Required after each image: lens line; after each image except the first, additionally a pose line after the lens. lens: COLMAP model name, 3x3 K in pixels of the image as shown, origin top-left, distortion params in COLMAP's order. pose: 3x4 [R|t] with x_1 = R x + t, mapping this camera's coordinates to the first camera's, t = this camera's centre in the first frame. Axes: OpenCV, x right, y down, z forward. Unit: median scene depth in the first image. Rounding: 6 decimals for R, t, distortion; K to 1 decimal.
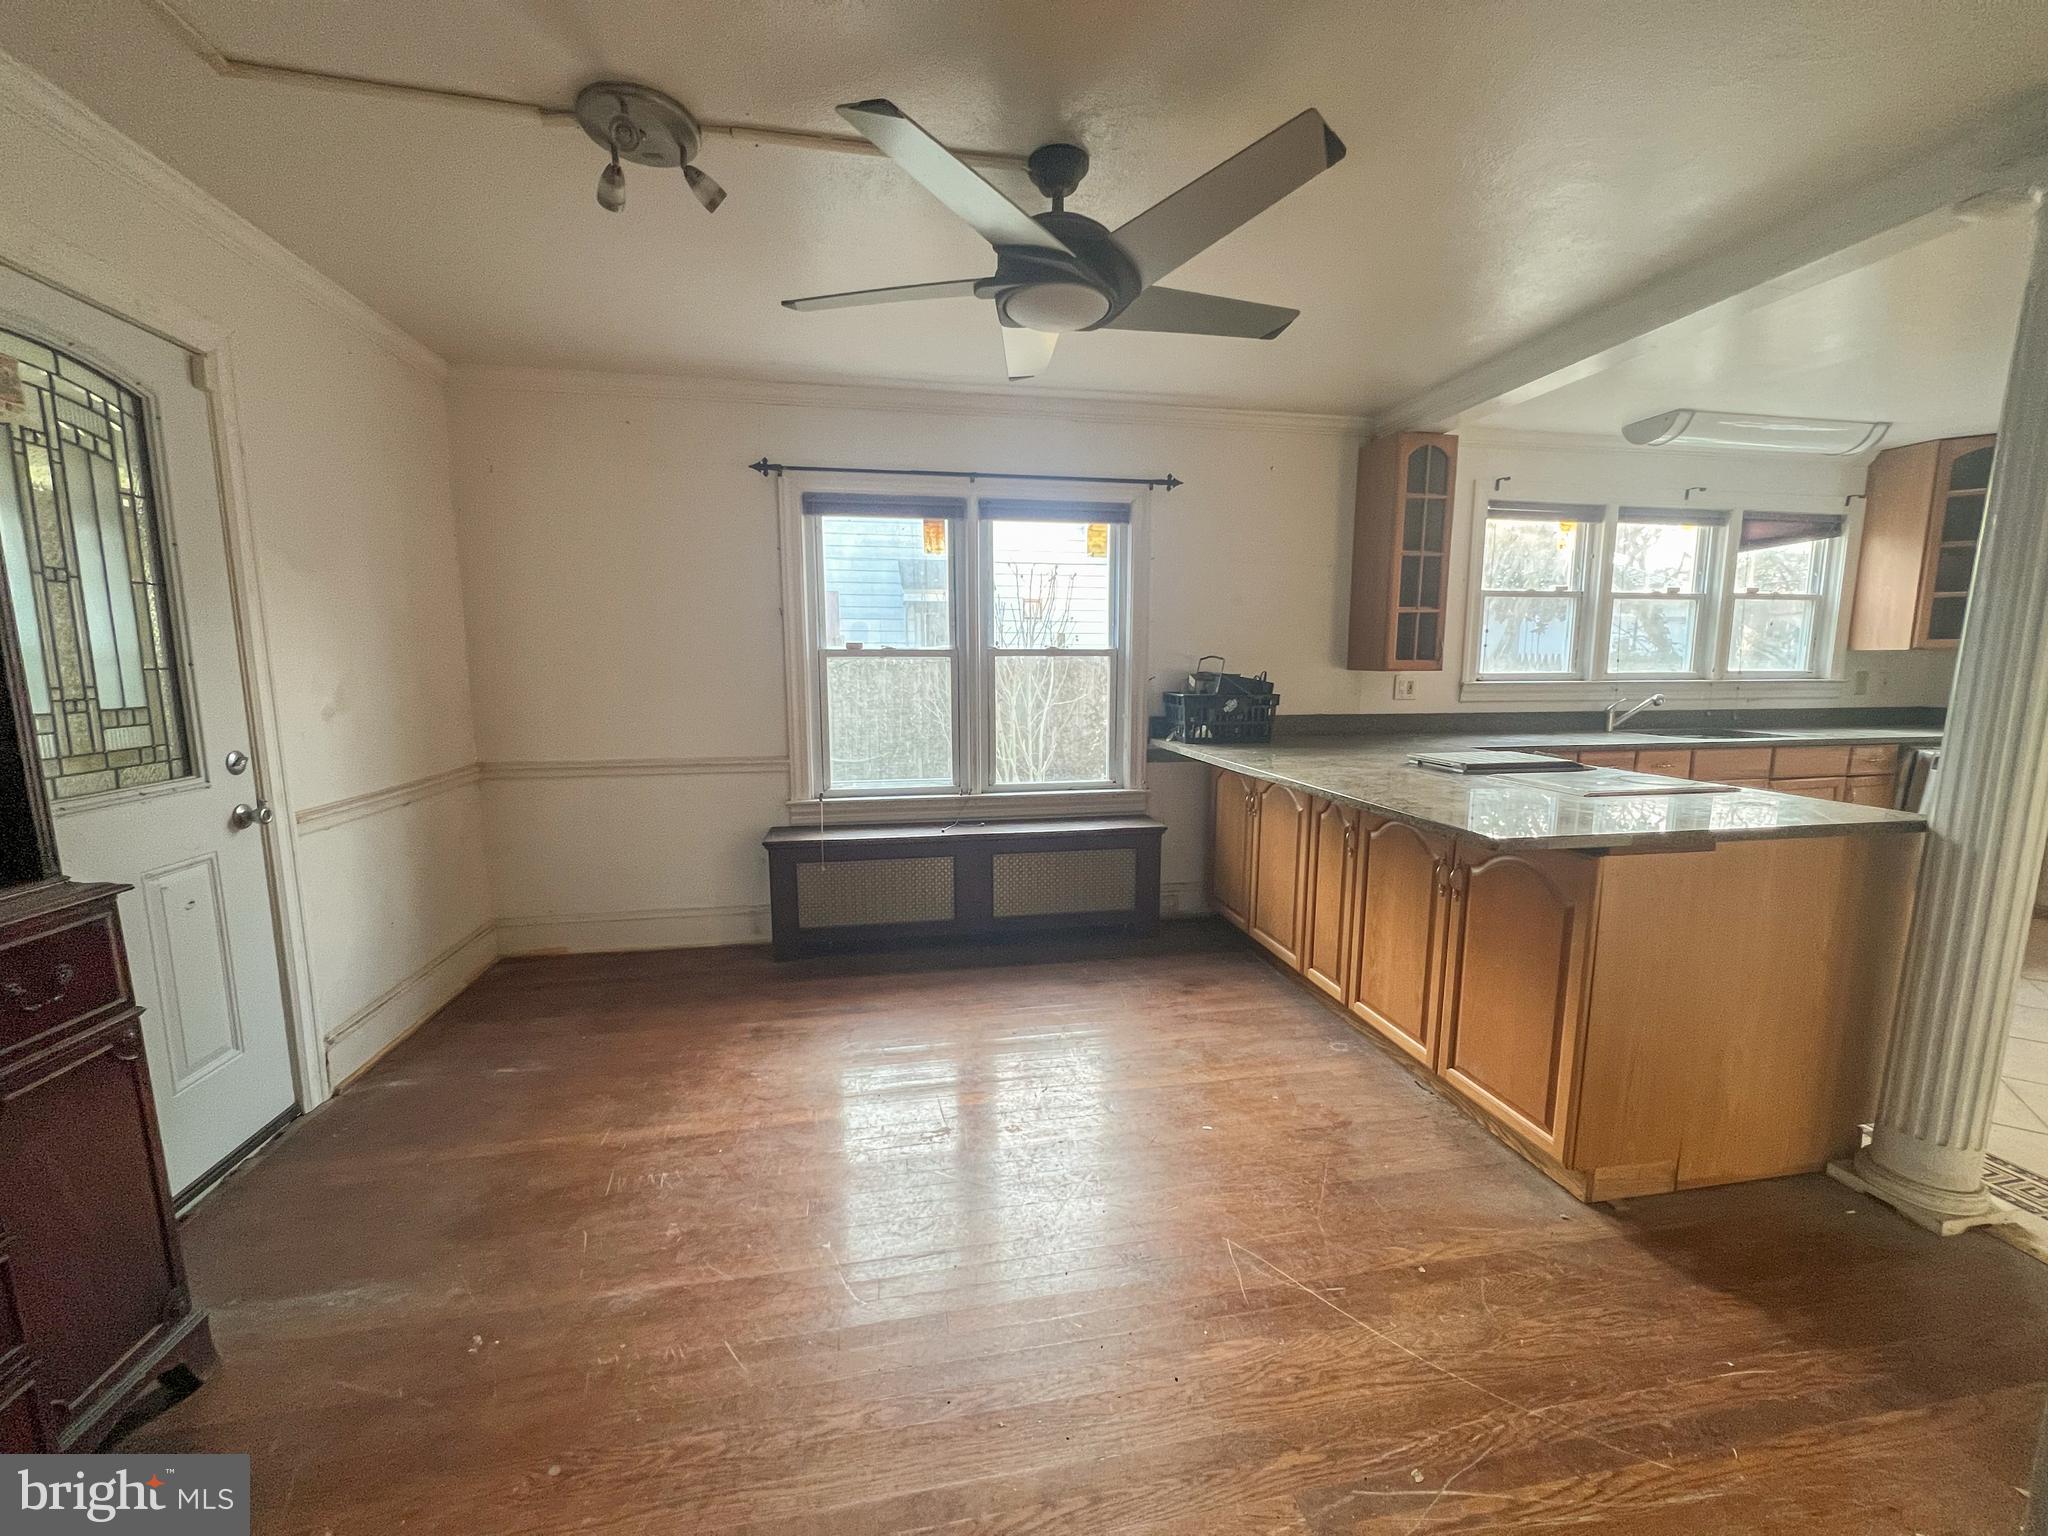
lens RADIAL K [[817.5, 0, 1011.1], [0, 817.5, 773.0], [0, 0, 1]] dist [0.000582, -0.000595]
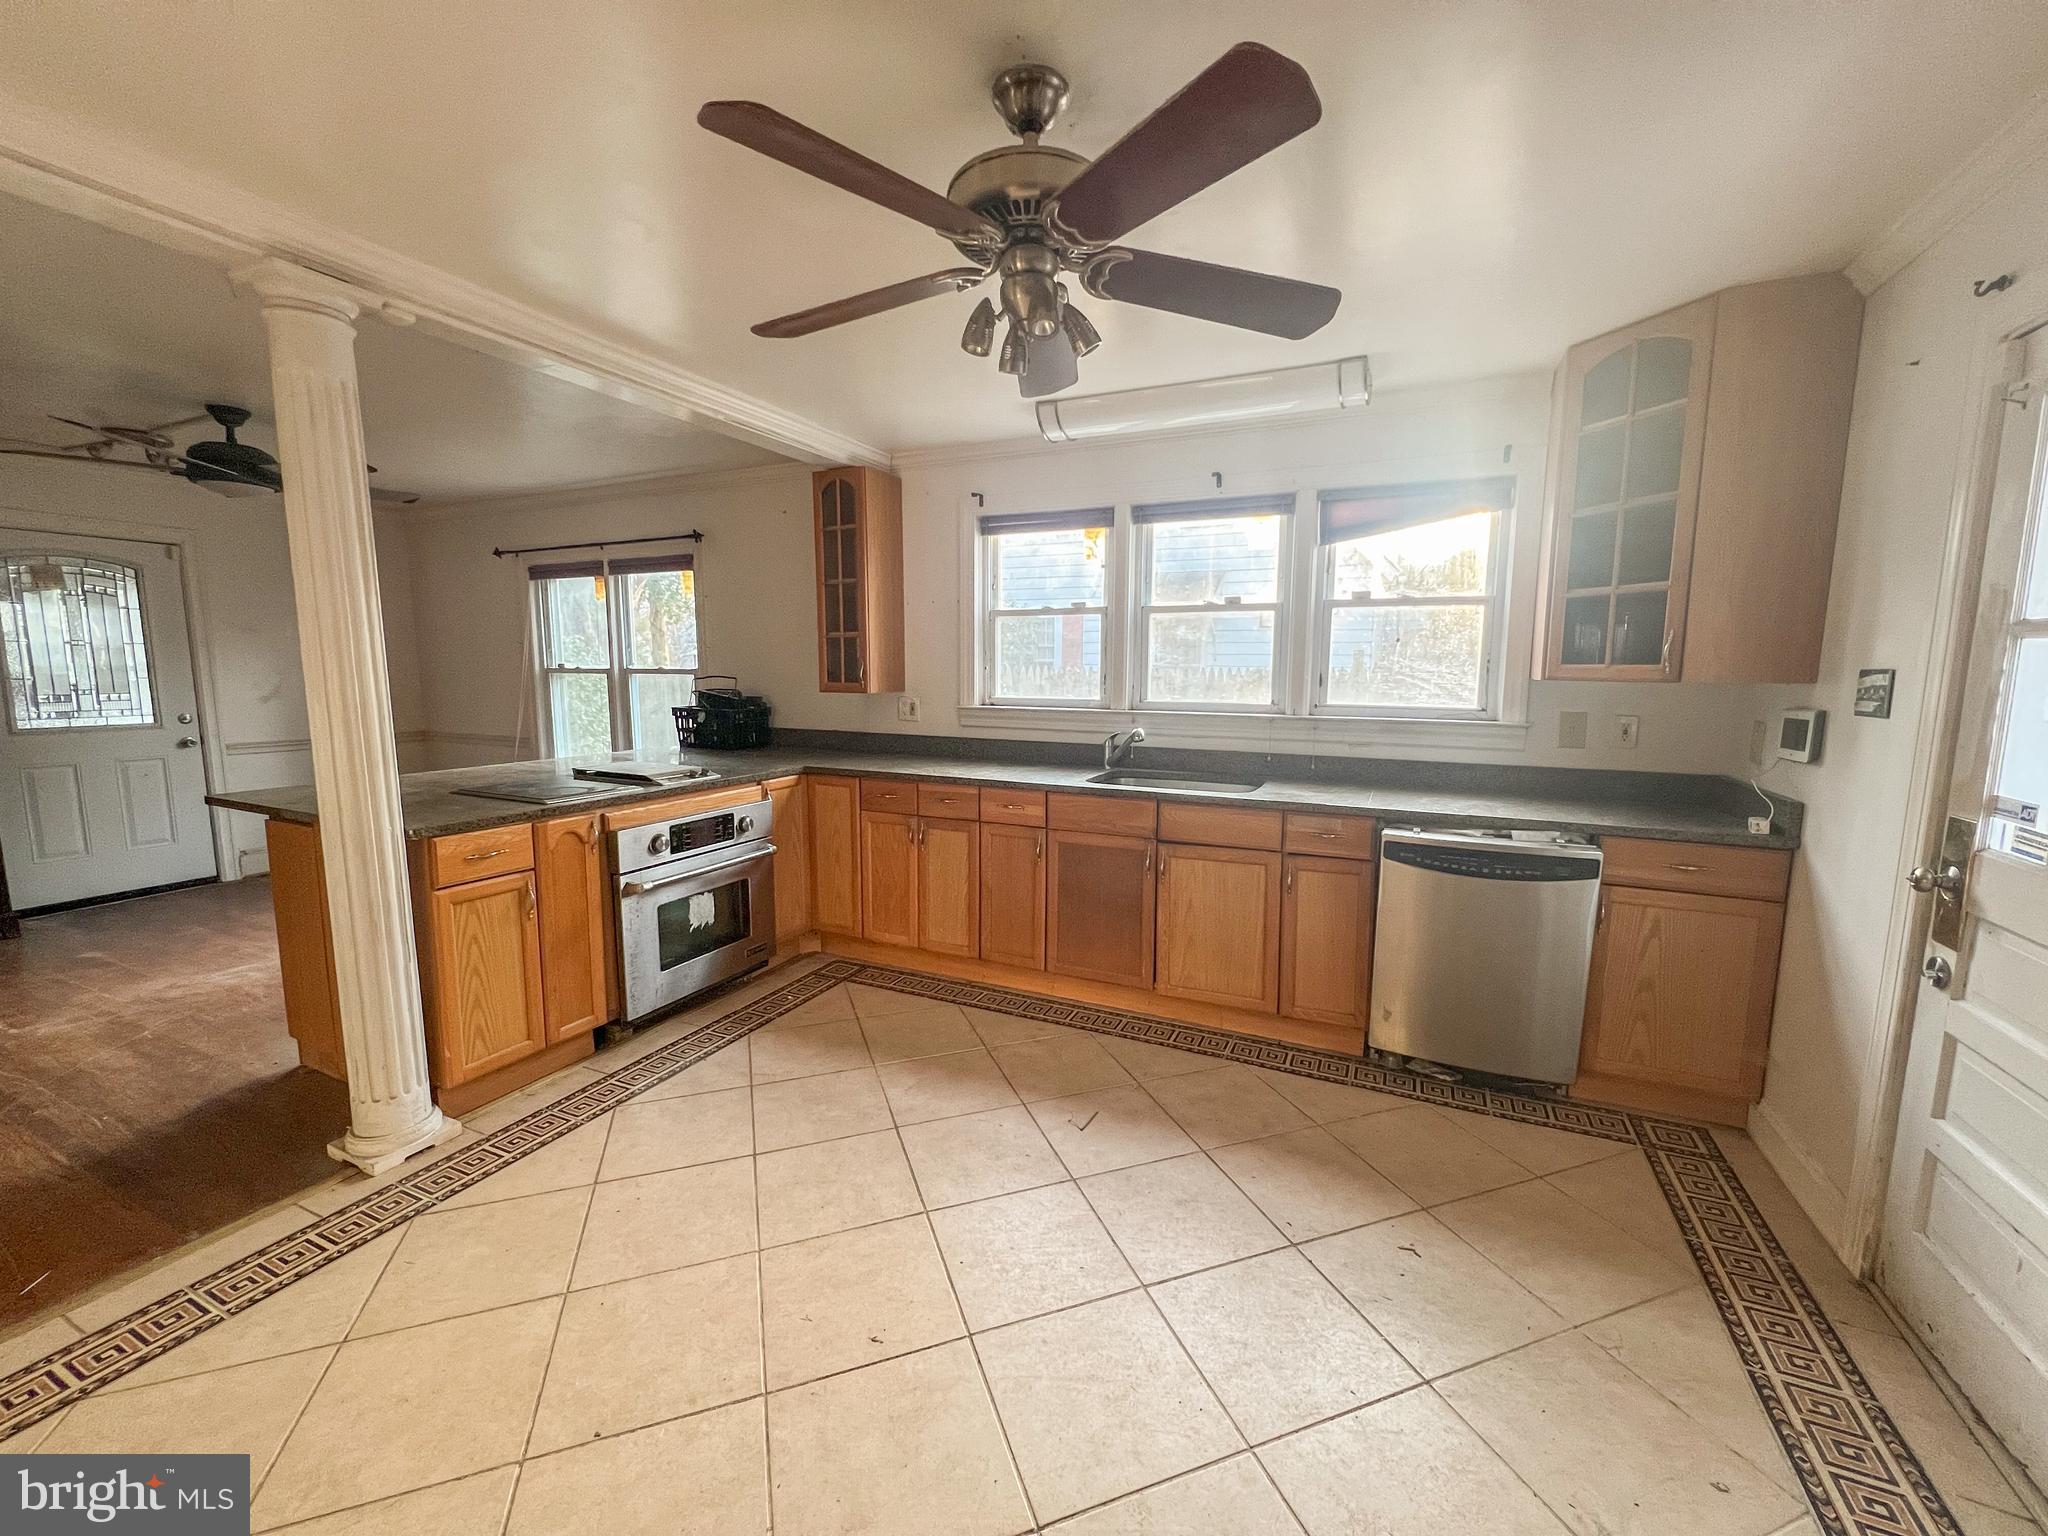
lens RADIAL K [[817.5, 0, 1024.0], [0, 817.5, 769.0], [0, 0, 1]] dist [0.000582, -0.000595]
pose [[0.809487, 0.082705, -0.581283, 1.226561], [-0.080298, 0.996321, 0.029935, -0.072785], [0.581621, 0.022443, 0.813150, 0.261950]]
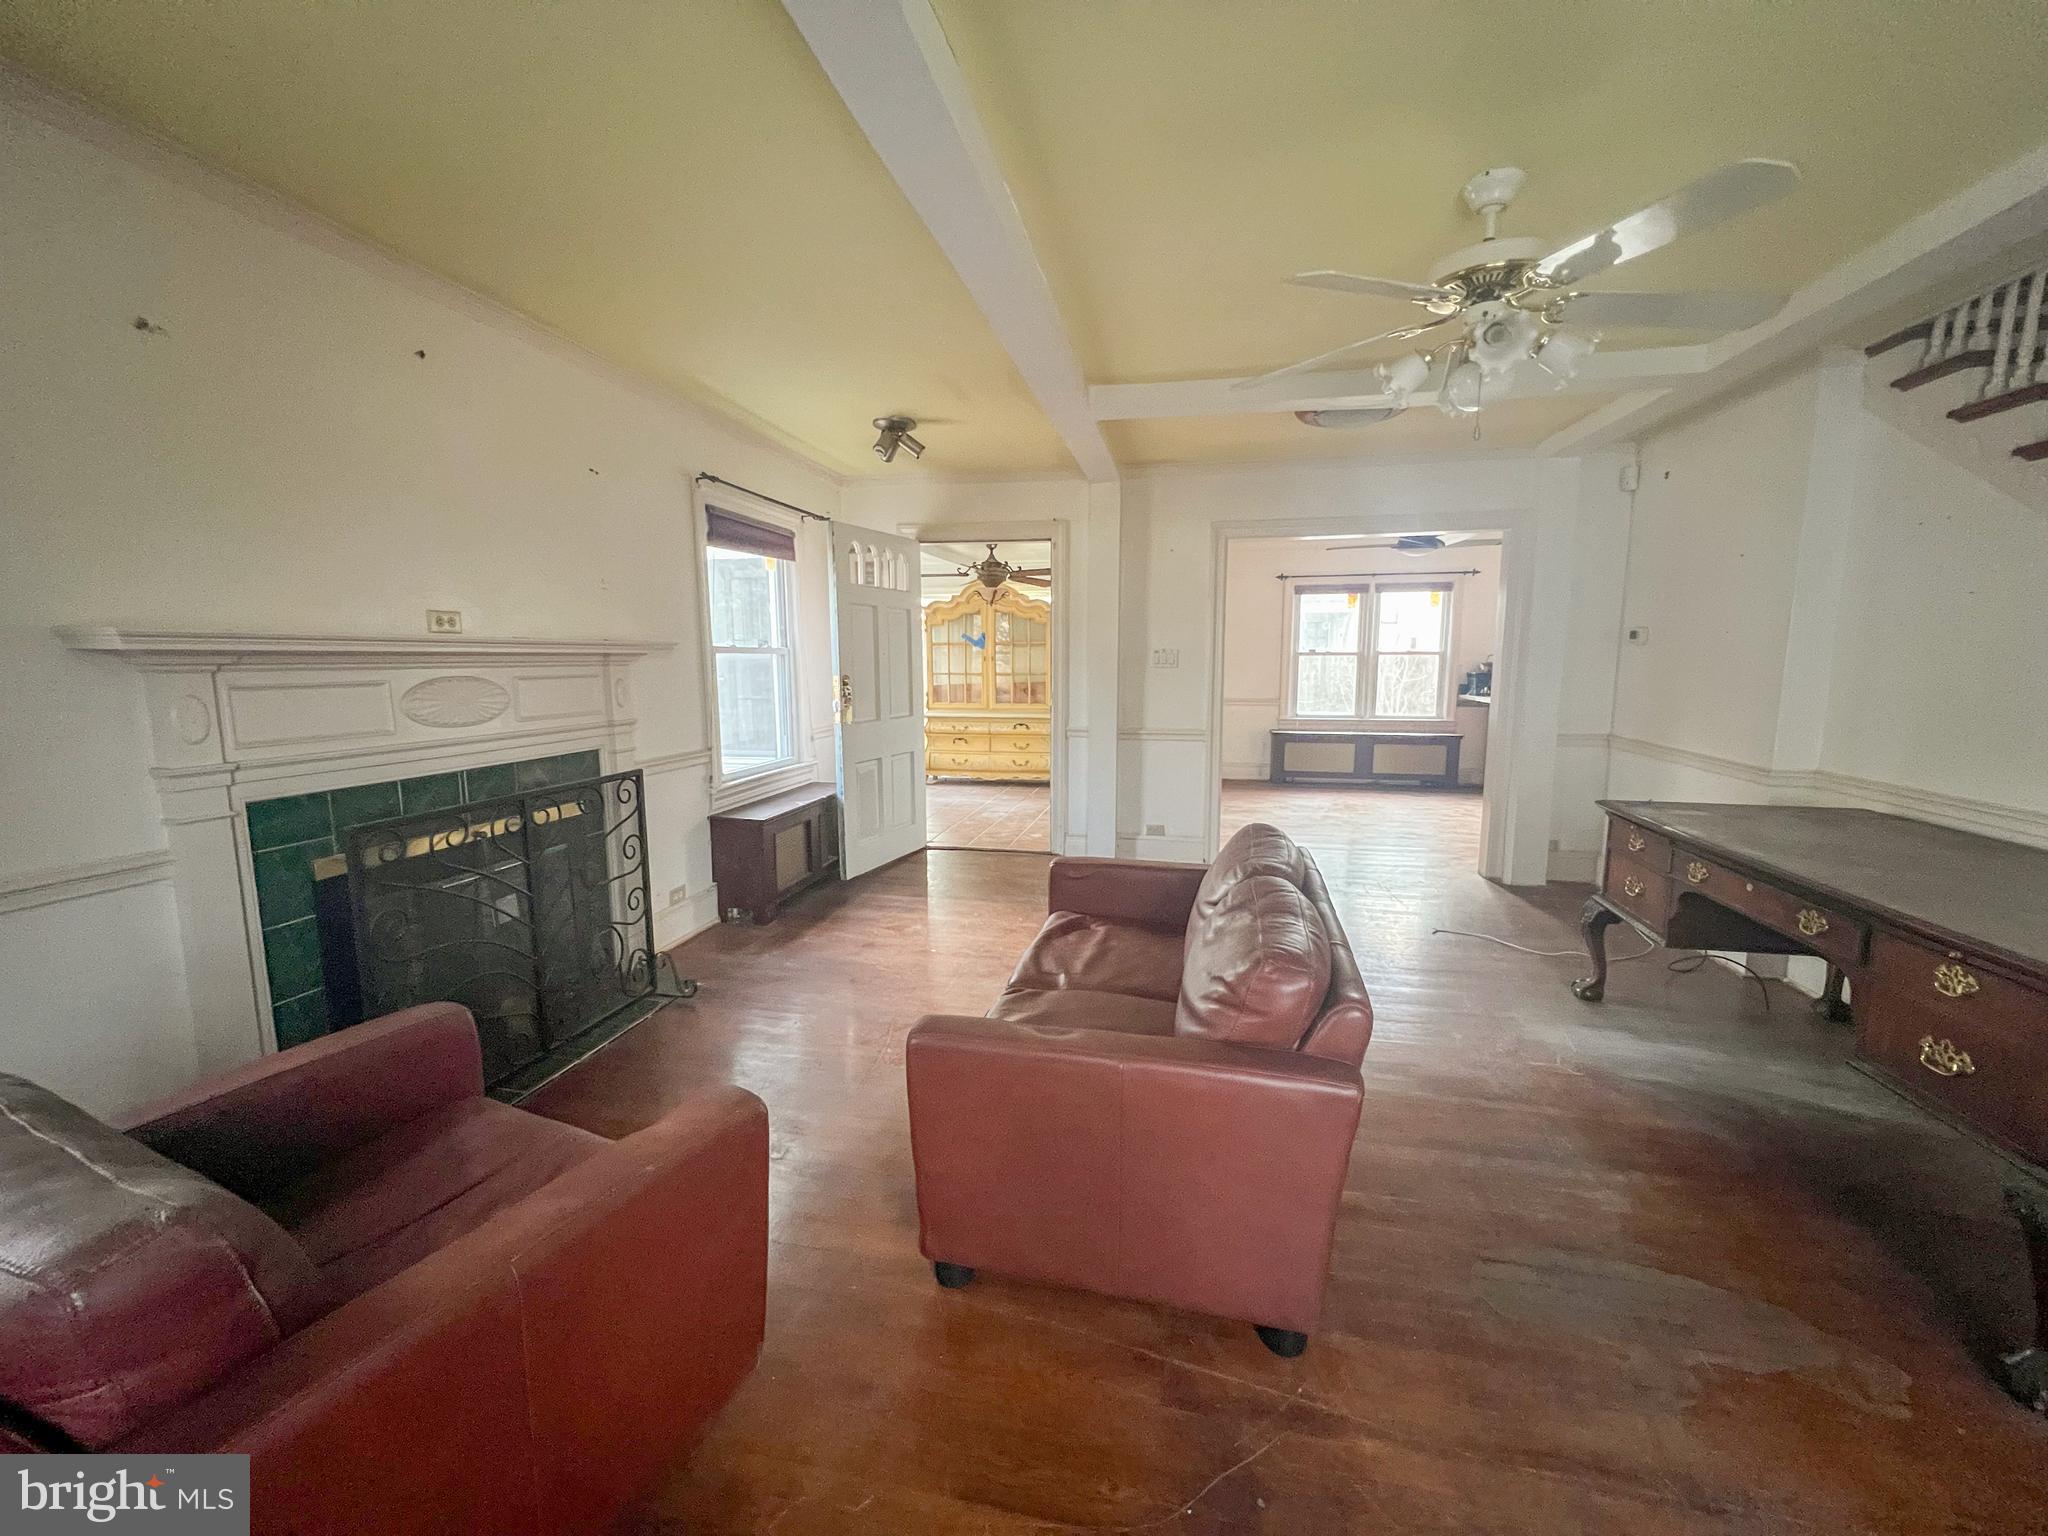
lens RADIAL K [[817.5, 0, 1027.0], [0, 817.5, 769.4], [0, 0, 1]] dist [0.000582, -0.000595]
pose [[0.926901, 0.050385, -0.371907, -0.059607], [-0.048988, 0.998712, 0.013209, 0.165369], [0.372094, 0.005975, 0.928176, -1.266159]]
